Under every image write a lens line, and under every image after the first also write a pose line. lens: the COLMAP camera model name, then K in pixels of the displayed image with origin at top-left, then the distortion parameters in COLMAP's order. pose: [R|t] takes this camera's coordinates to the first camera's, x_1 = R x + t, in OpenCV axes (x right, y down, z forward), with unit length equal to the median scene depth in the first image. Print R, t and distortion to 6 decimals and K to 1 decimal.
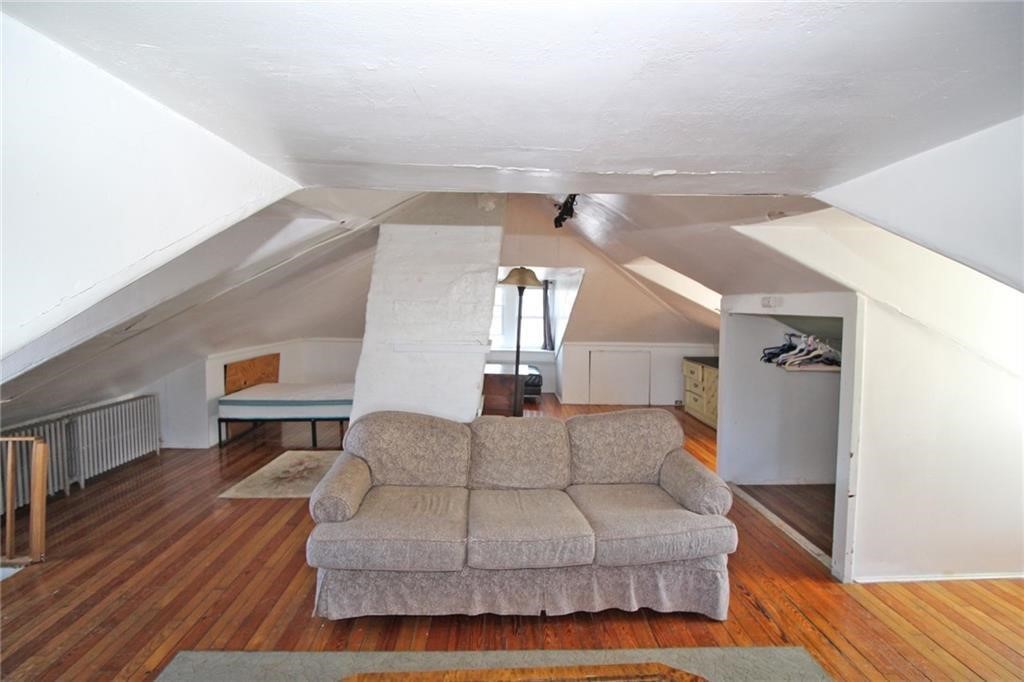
lens RADIAL K [[474.0, 0, 510.5], [0, 474.0, 326.3], [0, 0, 1]] dist [0.001707, -0.012739]
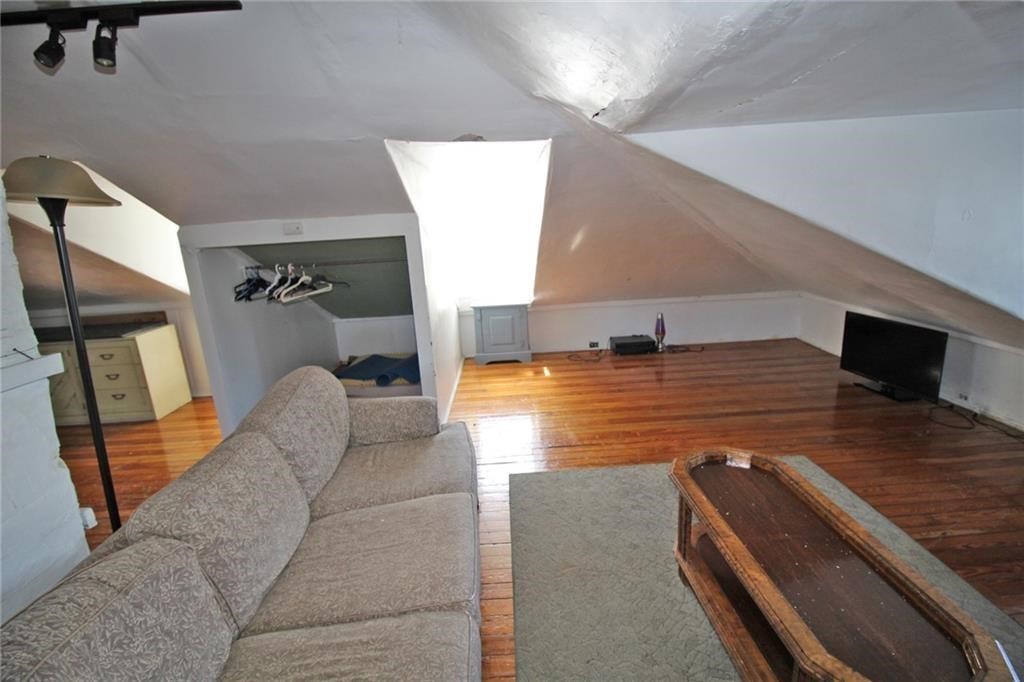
lens RADIAL K [[474.0, 0, 510.5], [0, 474.0, 326.3], [0, 0, 1]] dist [0.001707, -0.012739]
pose [[0.011836, -0.224280, 0.974453, -0.480791], [0.108581, 0.969047, 0.221717, -0.031352], [-0.994017, 0.103183, 0.035822, 0.696441]]
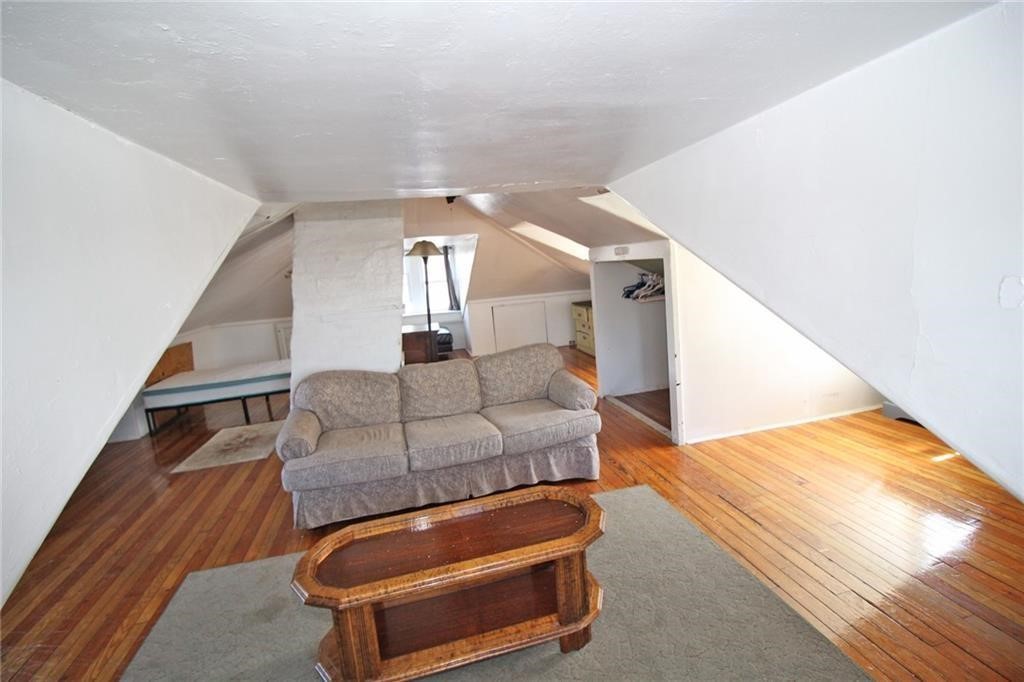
lens RADIAL K [[474.0, 0, 510.5], [0, 474.0, 326.3], [0, 0, 1]] dist [0.001707, -0.012739]
pose [[0.974883, -0.118361, 0.188661, -0.016079], [0.103024, 0.990675, 0.089160, 0.007765], [-0.197455, -0.067484, 0.977986, -0.271254]]
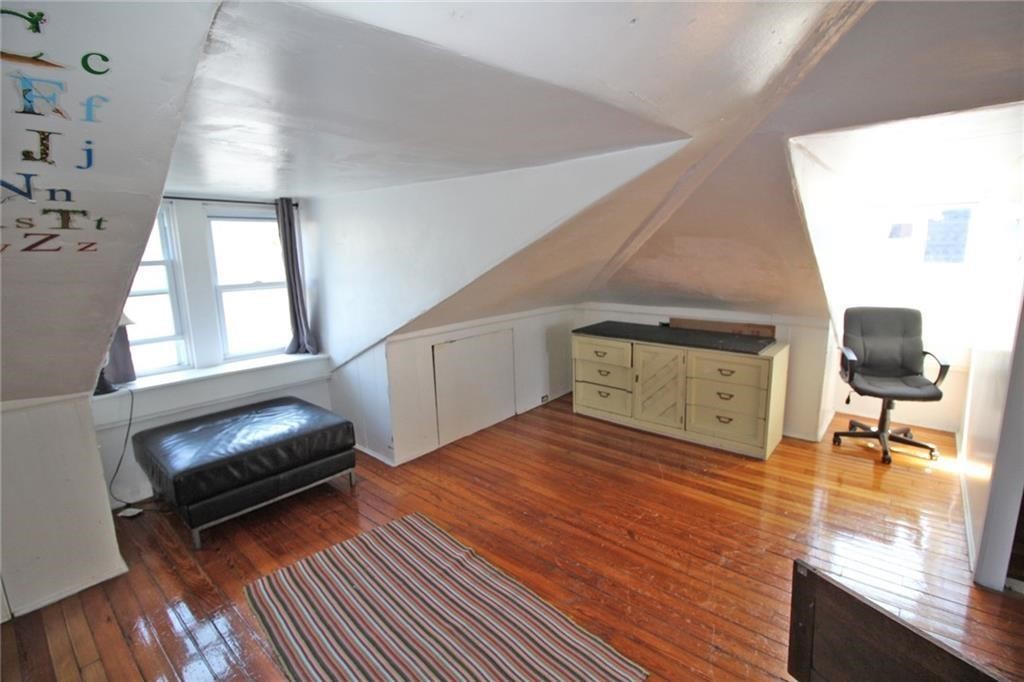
lens RADIAL K [[474.0, 0, 510.5], [0, 474.0, 326.3], [0, 0, 1]] dist [0.001707, -0.012739]
pose [[0.662631, -0.146298, 0.734518, -0.376846], [0.062506, 0.988117, 0.140420, -0.086802], [-0.746333, -0.047135, 0.663902, 1.625262]]
